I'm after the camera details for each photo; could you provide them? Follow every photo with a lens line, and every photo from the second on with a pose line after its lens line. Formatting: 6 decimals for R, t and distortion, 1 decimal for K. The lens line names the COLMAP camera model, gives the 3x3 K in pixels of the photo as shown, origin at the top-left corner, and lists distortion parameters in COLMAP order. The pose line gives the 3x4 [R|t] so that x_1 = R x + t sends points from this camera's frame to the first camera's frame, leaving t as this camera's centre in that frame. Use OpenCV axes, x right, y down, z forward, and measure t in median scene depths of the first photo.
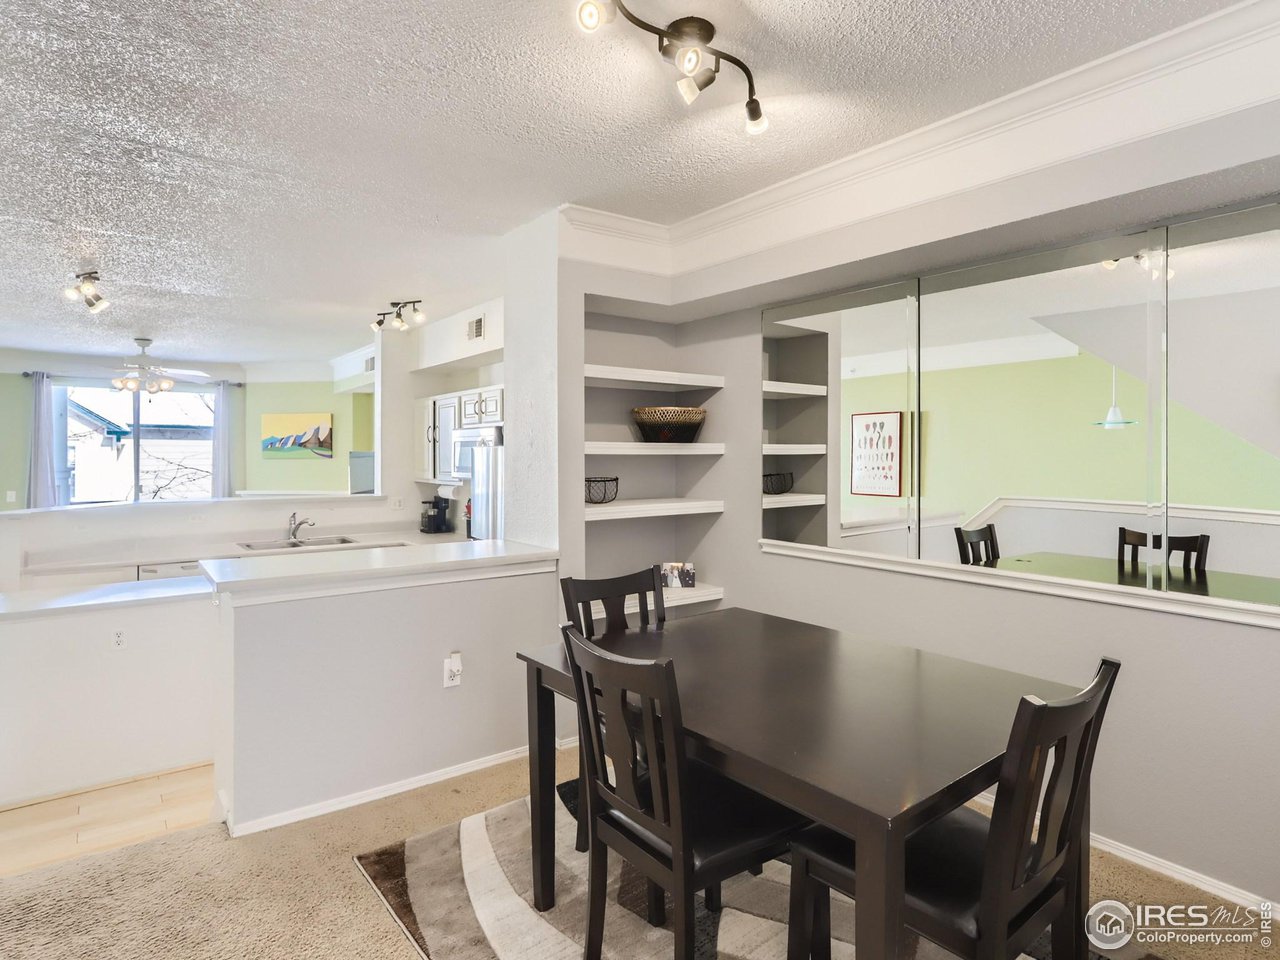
lens RADIAL K [[718.4, 0, 638.0], [0, 718.4, 453.6], [0, 0, 1]] dist [-0.015539, 0.001087]
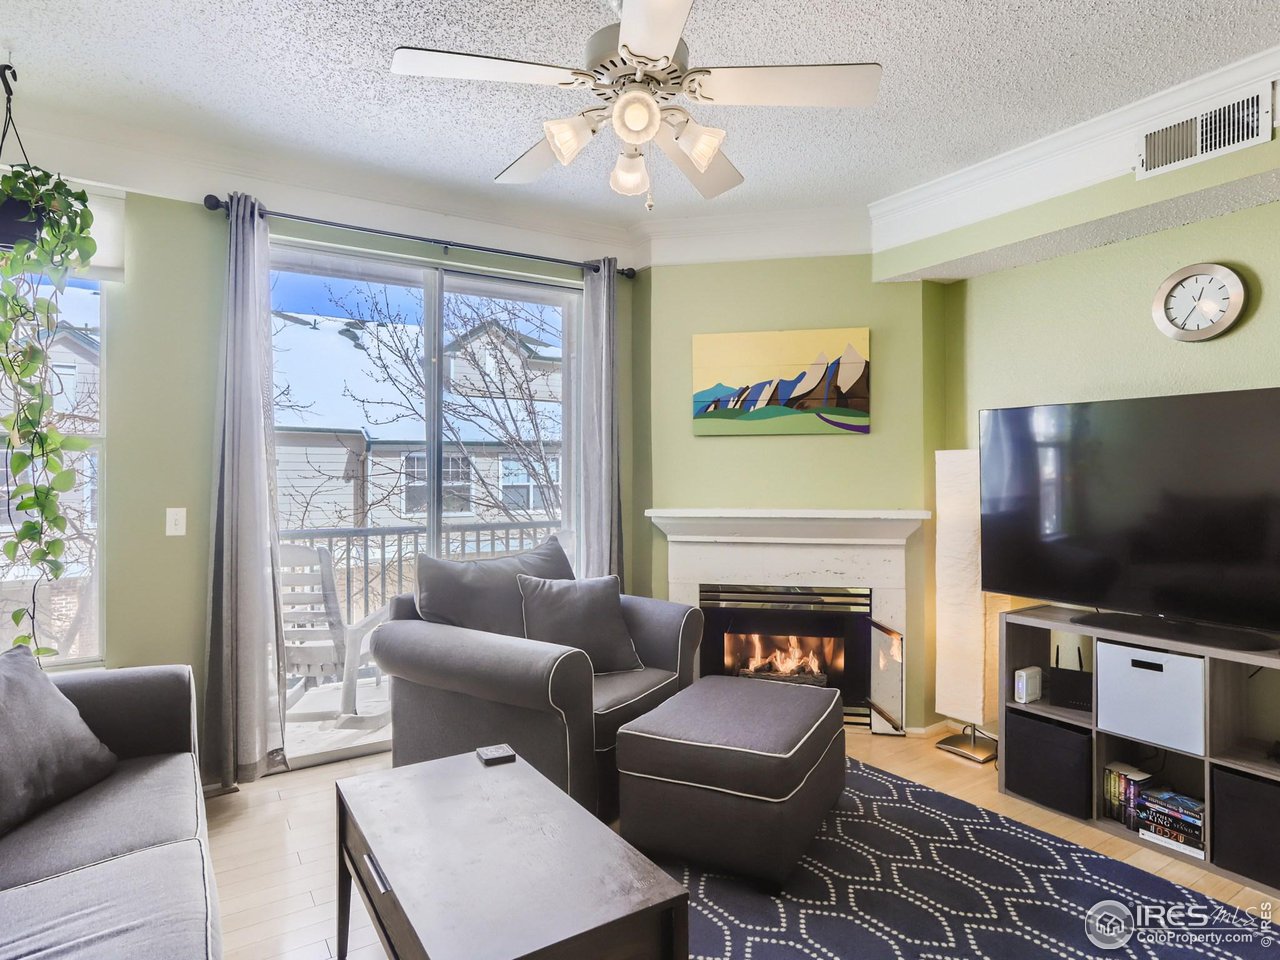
lens RADIAL K [[718.4, 0, 638.0], [0, 718.4, 453.6], [0, 0, 1]] dist [-0.015539, 0.001087]
pose [[0.997041, -0.003329, -0.076806, -0.547417], [0.000883, 0.999492, -0.031863, 0.033291], [0.076873, 0.031701, 0.996537, 0.579048]]
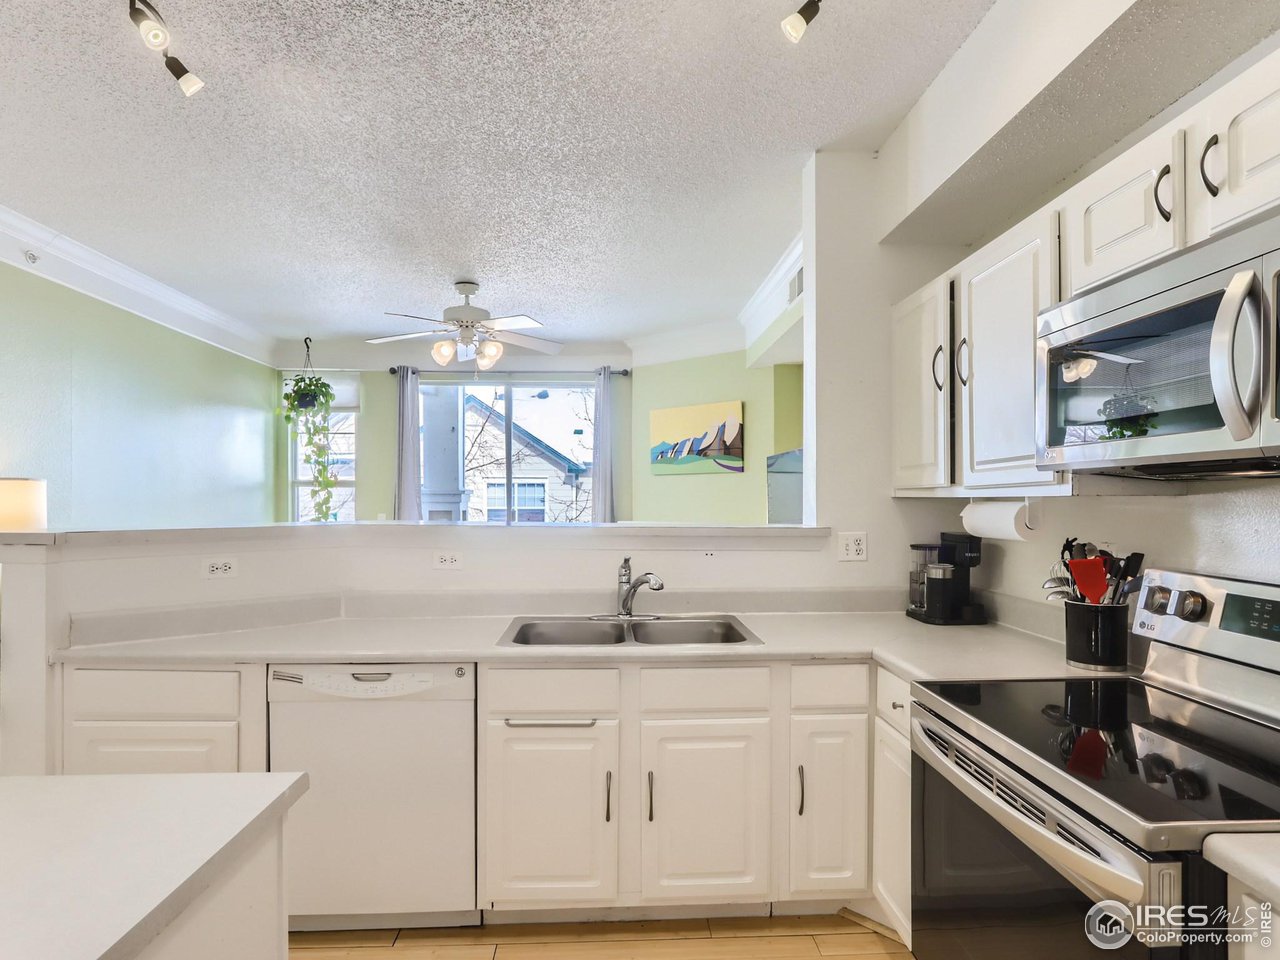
lens RADIAL K [[703.4, 0, 640.0], [0, 703.4, 480.0], [0, 0, 1]] dist [-0.005529, -0.001137]
pose [[0.826674, -0.012982, -0.562532, -0.158946], [-0.004471, 0.999551, -0.029639, 0.033284], [0.562664, 0.027017, 0.826244, 0.451665]]
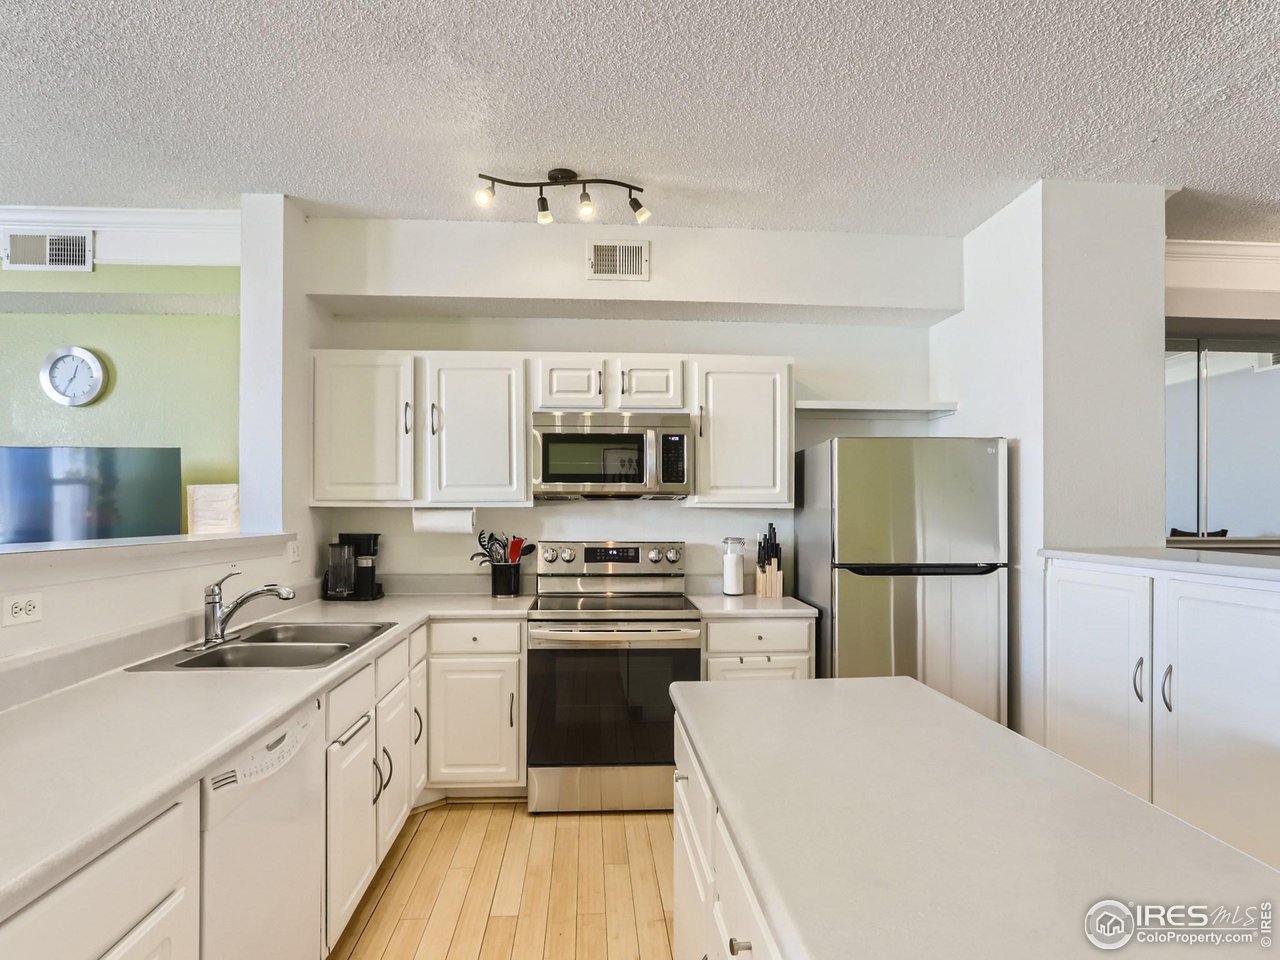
lens RADIAL K [[703.4, 0, 640.0], [0, 703.4, 480.0], [0, 0, 1]] dist [-0.005529, -0.001137]
pose [[0.537044, 0.037912, 0.842702, -0.482559], [0.002215, 0.998923, -0.046352, 0.034694], [-0.843551, 0.026759, 0.536382, 0.422522]]
